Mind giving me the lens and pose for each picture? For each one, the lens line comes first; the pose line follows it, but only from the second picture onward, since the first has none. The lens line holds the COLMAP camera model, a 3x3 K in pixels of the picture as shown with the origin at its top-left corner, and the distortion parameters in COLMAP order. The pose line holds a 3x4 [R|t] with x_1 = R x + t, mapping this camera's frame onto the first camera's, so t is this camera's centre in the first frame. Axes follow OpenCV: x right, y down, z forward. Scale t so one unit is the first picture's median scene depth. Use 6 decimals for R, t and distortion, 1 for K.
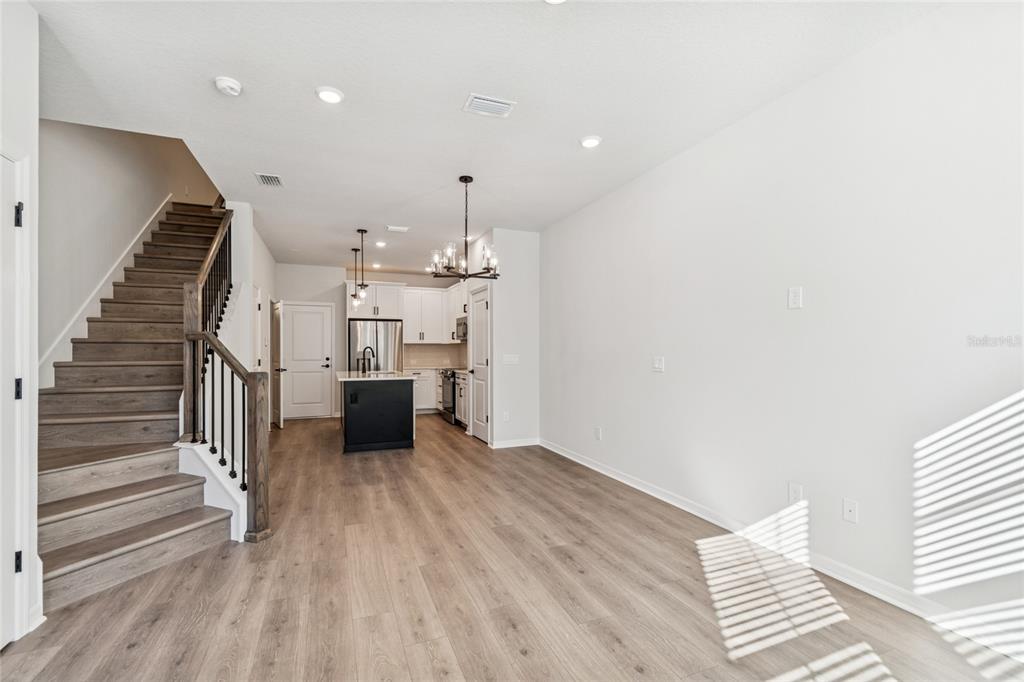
lens RADIAL K [[455.2, 0, 520.4], [0, 455.2, 350.5], [0, 0, 1]] dist [0.001240, -0.000738]
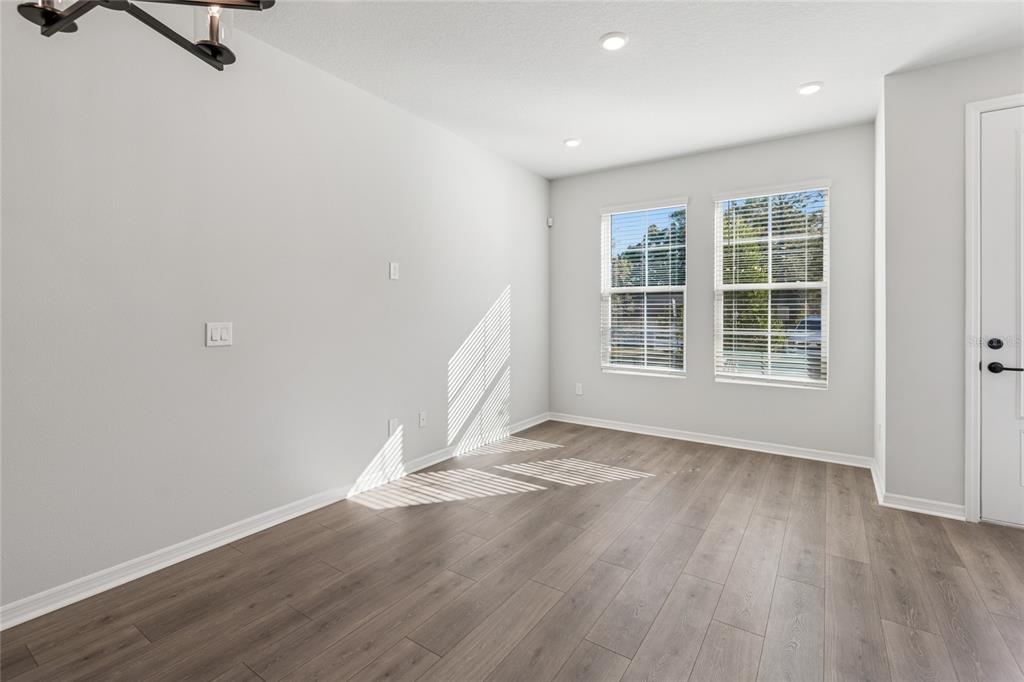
lens RADIAL K [[455.2, 0, 521.9], [0, 455.2, 306.5], [0, 0, 1]] dist [0.001240, -0.000738]
pose [[-0.532490, 0.010111, 0.846376, -0.551531], [0.012558, 0.999913, -0.004044, -0.001632], [-0.846343, 0.008476, -0.532571, 1.179274]]
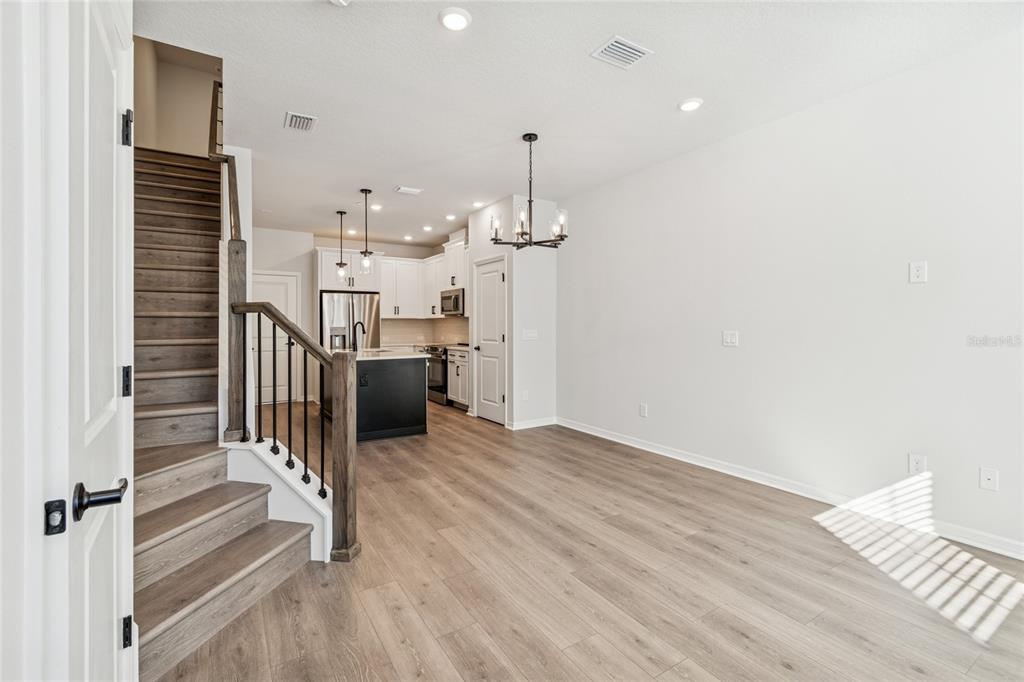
lens RADIAL K [[455.2, 0, 509.7], [0, 455.2, 328.1], [0, 0, 1]] dist [0.001240, -0.000738]
pose [[0.984508, -0.003302, 0.175308, -0.406526], [0.002477, 0.999985, 0.004923, 0.000907], [-0.175322, -0.004412, 0.984501, 0.138048]]
